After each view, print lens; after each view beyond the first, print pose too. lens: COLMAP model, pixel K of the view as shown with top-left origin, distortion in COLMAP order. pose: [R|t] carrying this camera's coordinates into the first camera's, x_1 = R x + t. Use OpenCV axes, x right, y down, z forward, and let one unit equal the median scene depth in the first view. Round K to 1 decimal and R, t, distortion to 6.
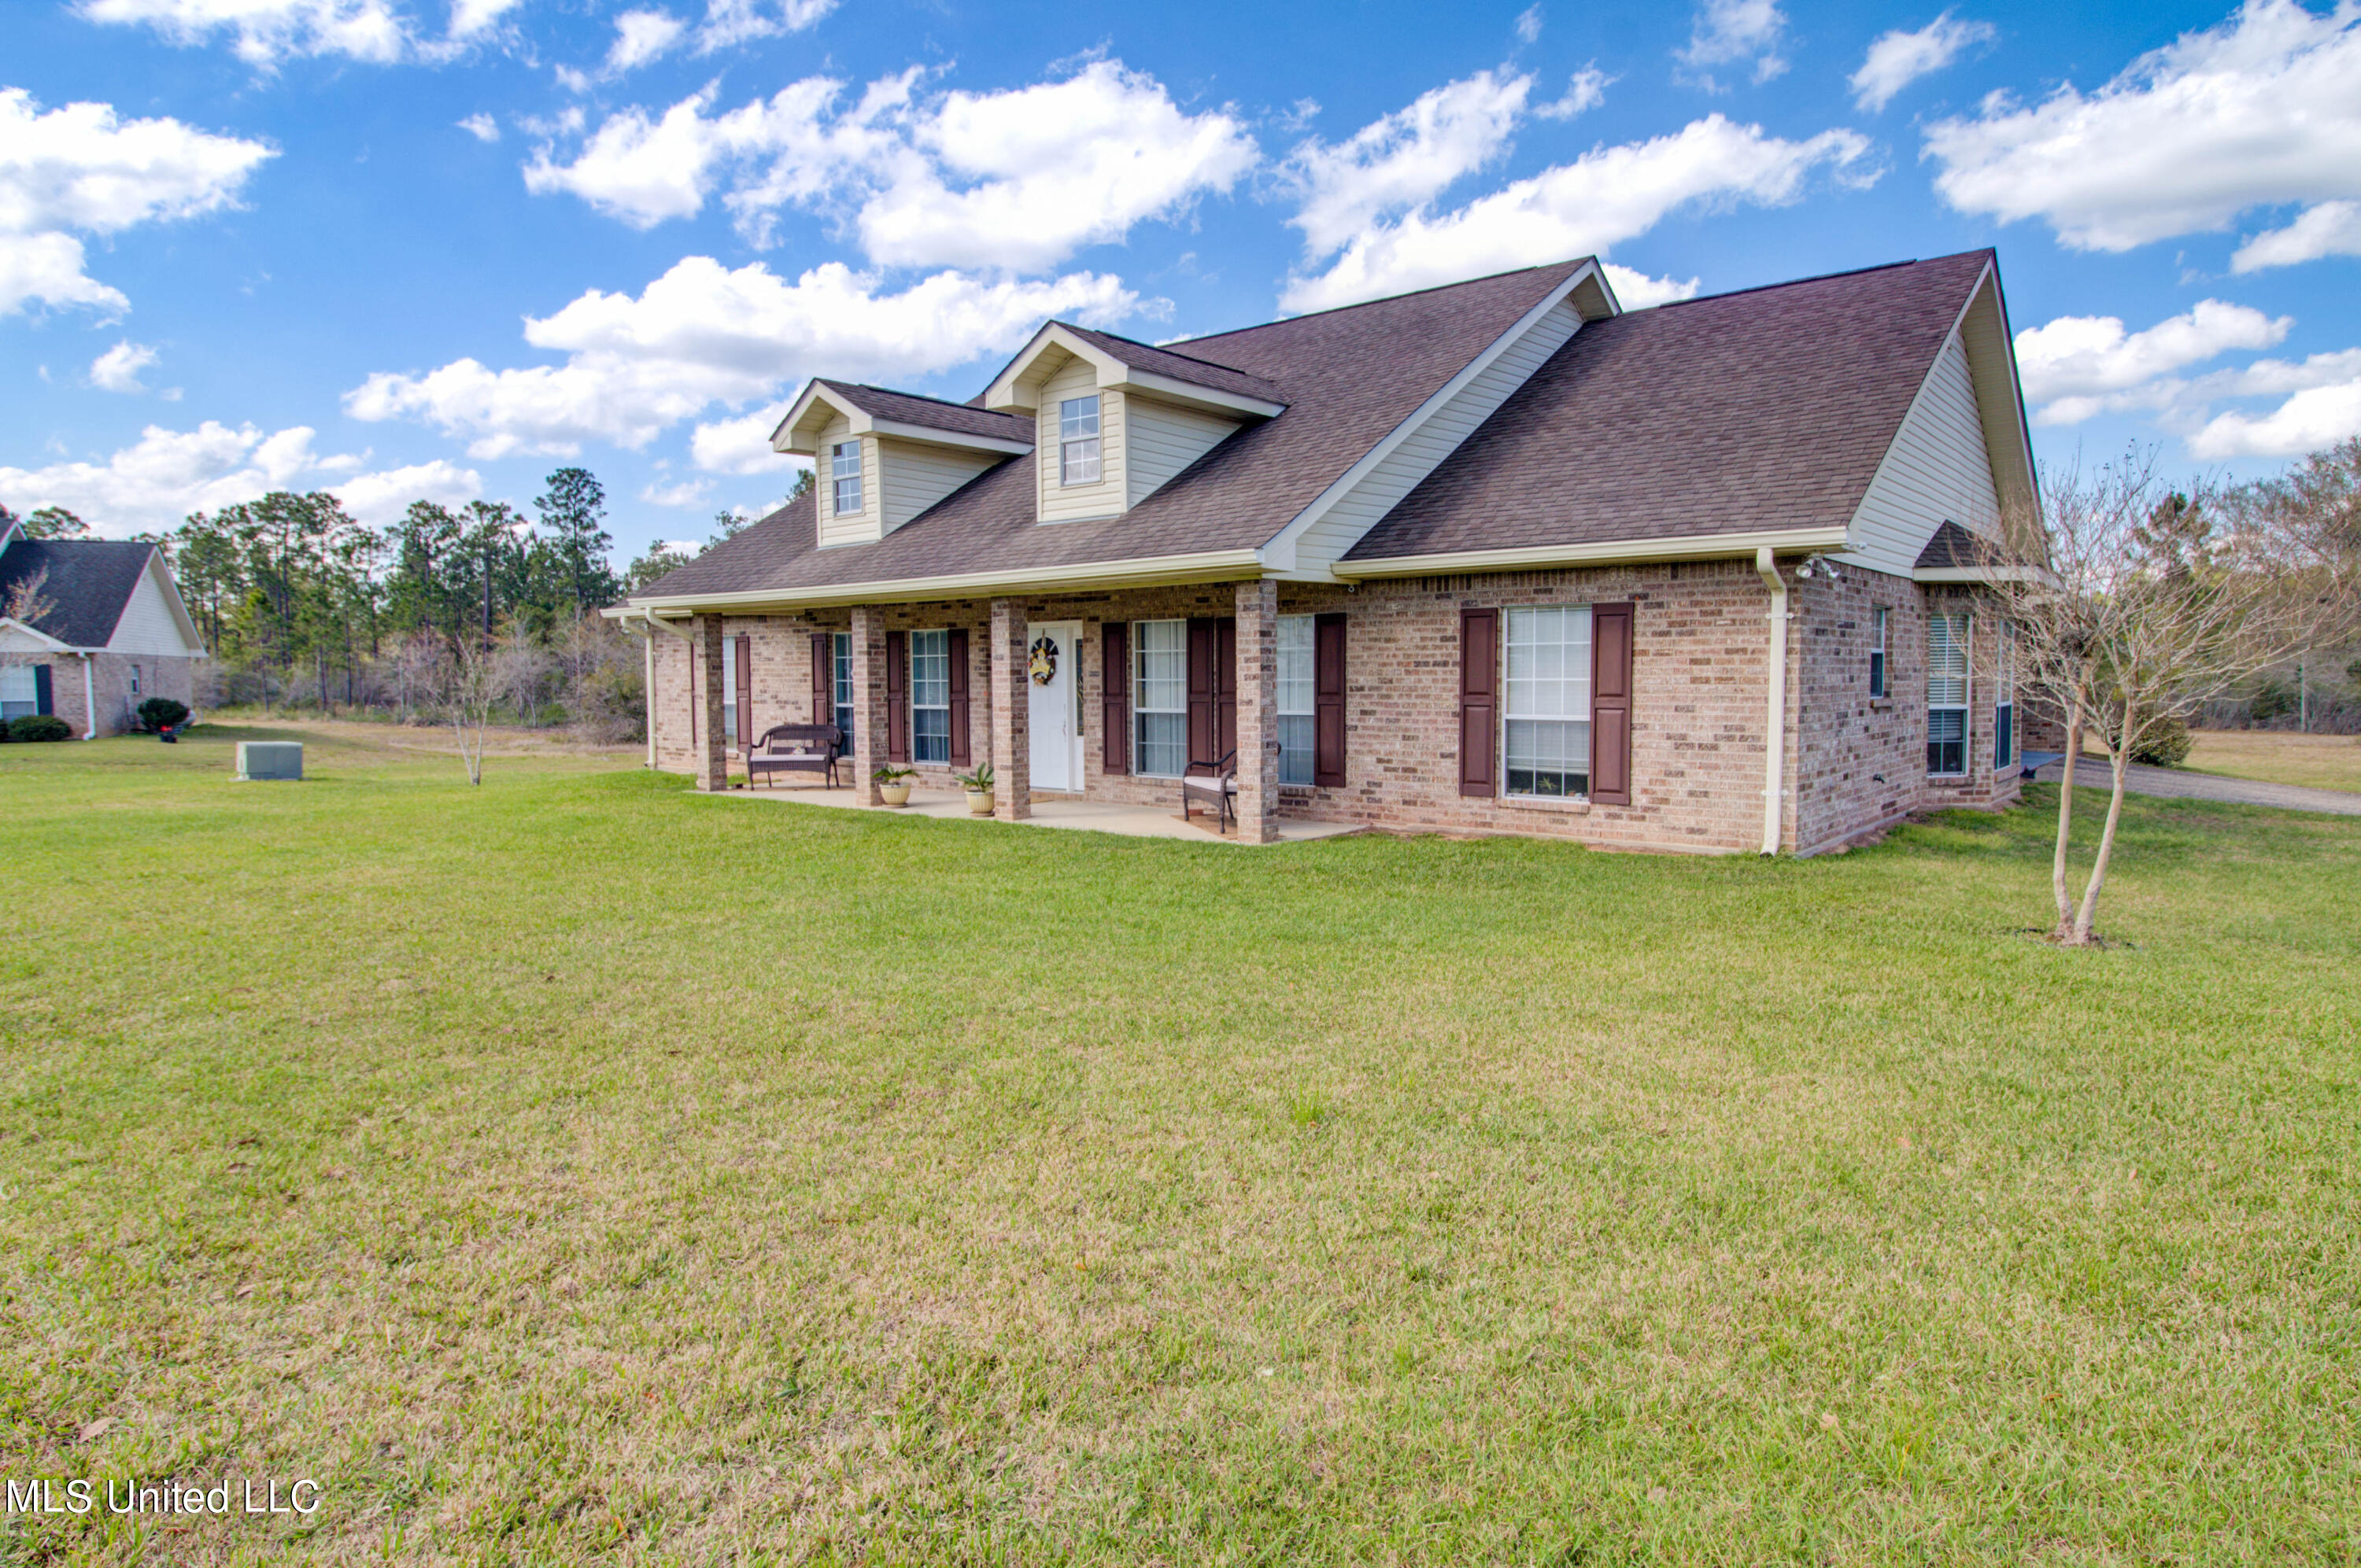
lens RADIAL K [[1292.6, 0, 1180.5], [0, 1292.6, 784.0], [0, 0, 1]] dist [0.005198, 0.000140]
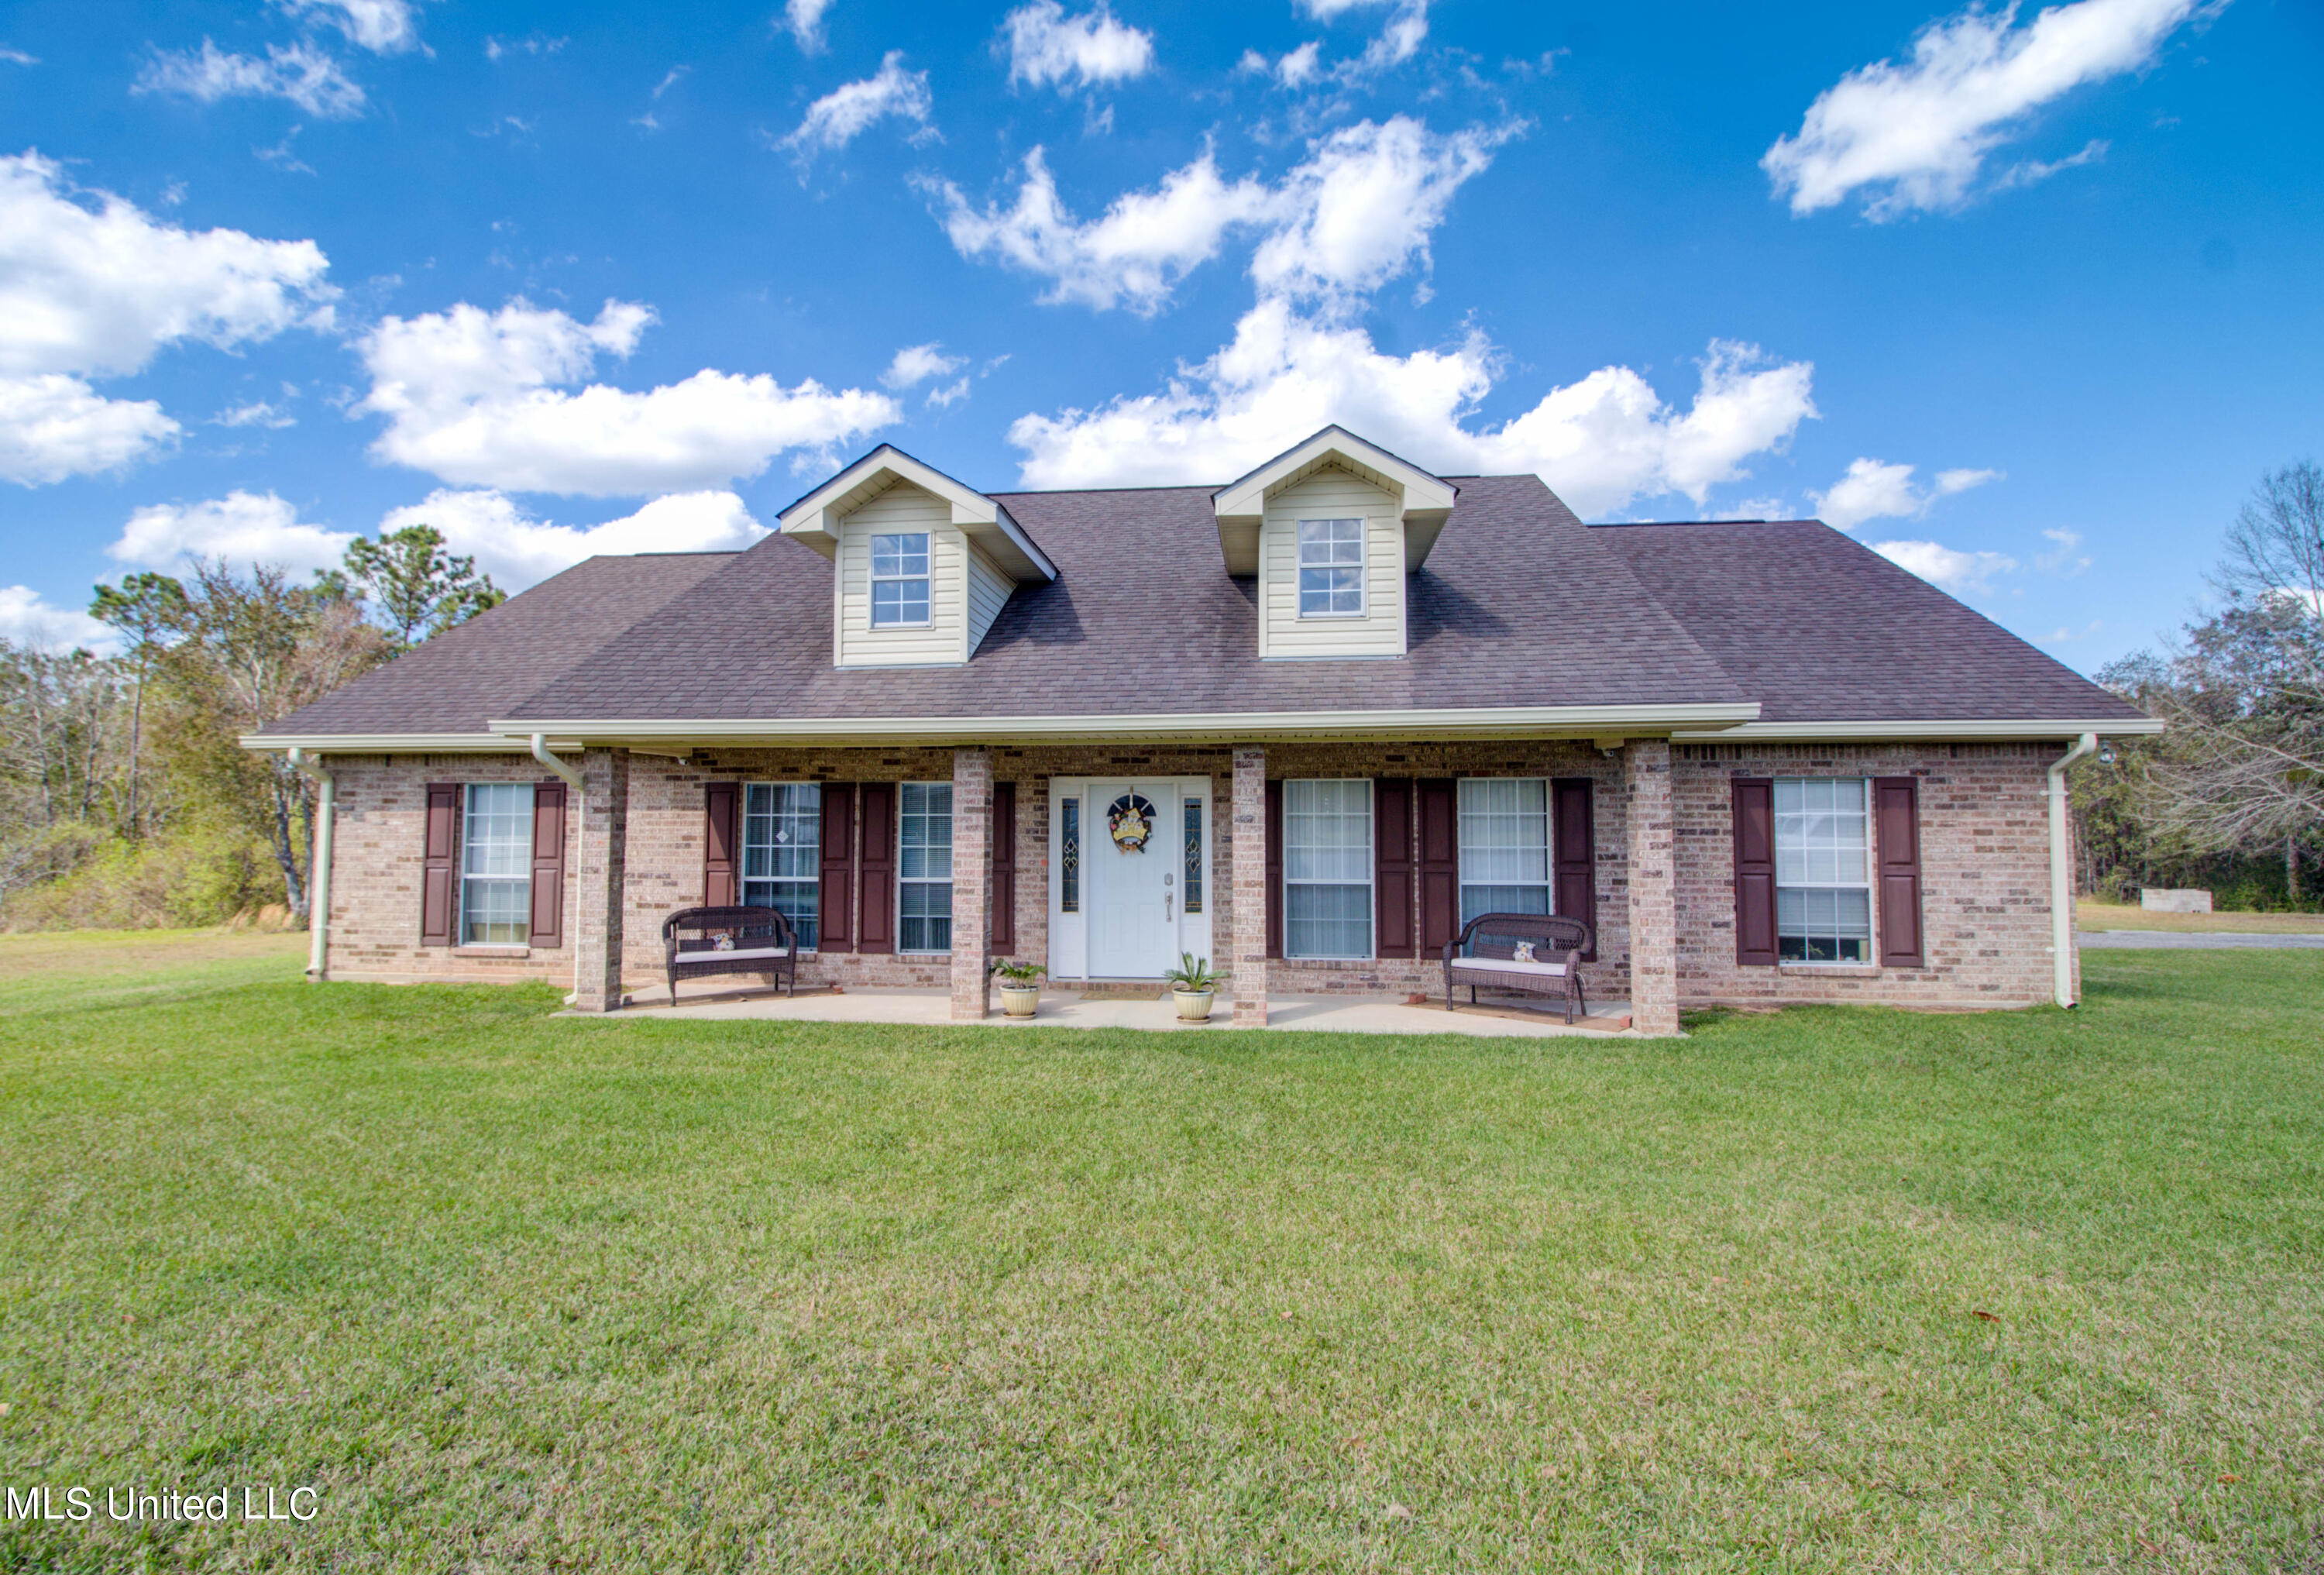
lens RADIAL K [[1123.8, 0, 1162.0], [0, 1123.8, 787.5], [0, 0, 1]] dist [-0.012172, -0.000546]
pose [[0.848795, 0.031017, 0.527812, -0.629838], [0.039044, 0.991875, -0.121077, -0.040215], [-0.527279, 0.123377, 0.840687, 0.508199]]
